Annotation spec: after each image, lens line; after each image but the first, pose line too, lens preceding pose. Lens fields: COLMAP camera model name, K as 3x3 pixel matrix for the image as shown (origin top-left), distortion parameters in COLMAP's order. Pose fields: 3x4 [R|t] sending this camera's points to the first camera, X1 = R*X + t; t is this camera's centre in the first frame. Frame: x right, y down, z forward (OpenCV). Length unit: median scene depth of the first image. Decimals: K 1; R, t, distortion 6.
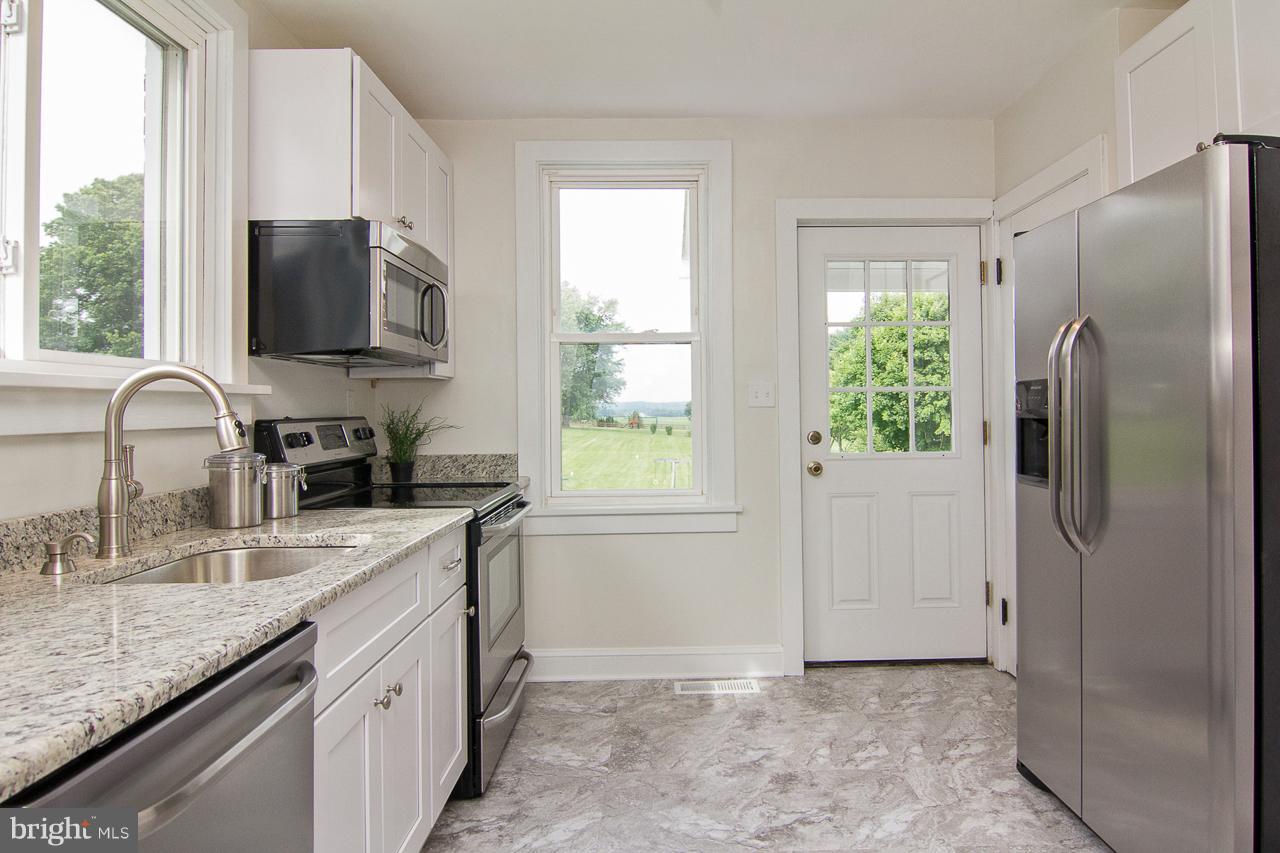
lens RADIAL K [[759.6, 0, 673.7], [0, 759.6, 400.7], [0, 0, 1]] dist [0.000485, -0.000590]
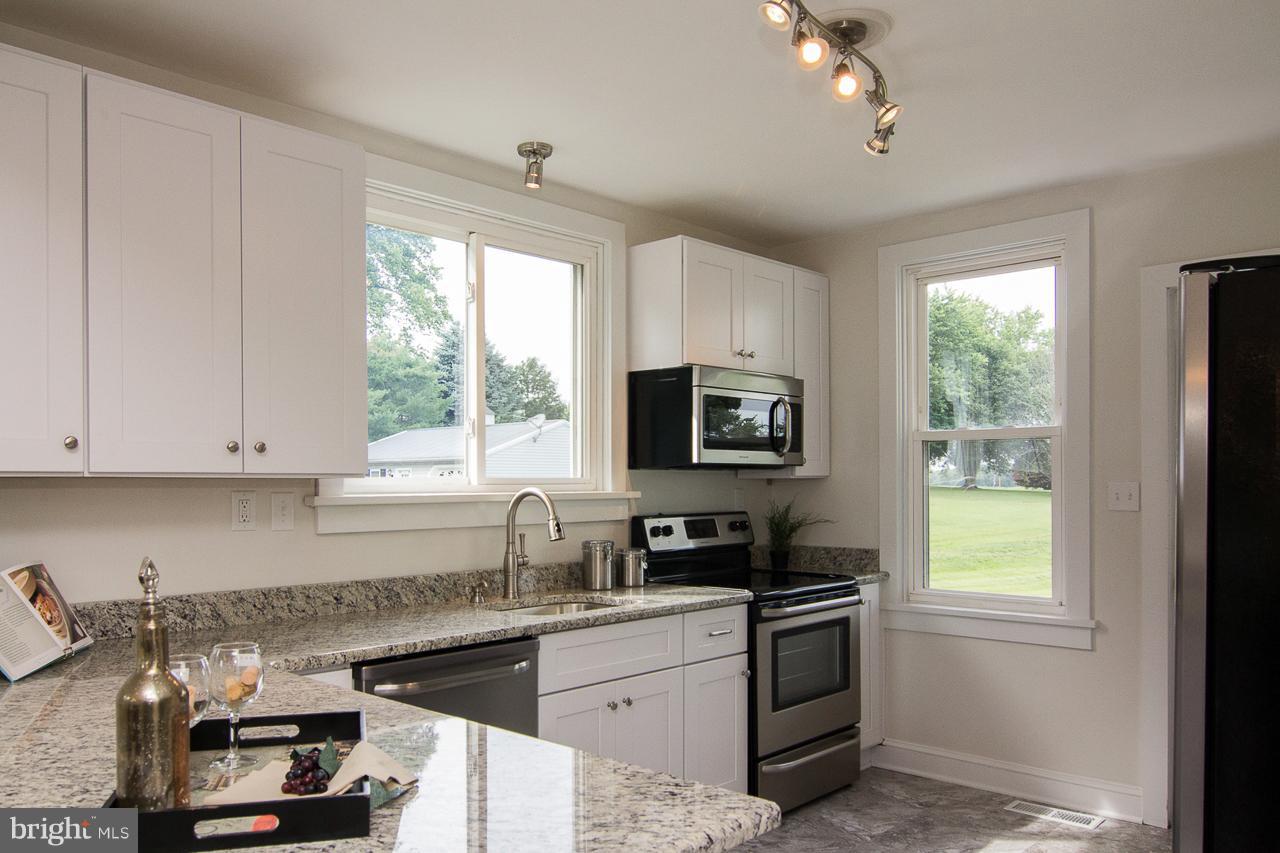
lens RADIAL K [[965.8, 0, 635.1], [0, 965.8, 473.8], [0, 0, 1]] dist [-0.000441, -0.001712]
pose [[0.704135, -0.001608, -0.710064, 0.661470], [0.006534, 0.999970, 0.004216, -0.055212], [0.710036, -0.007608, 0.704125, -0.226891]]
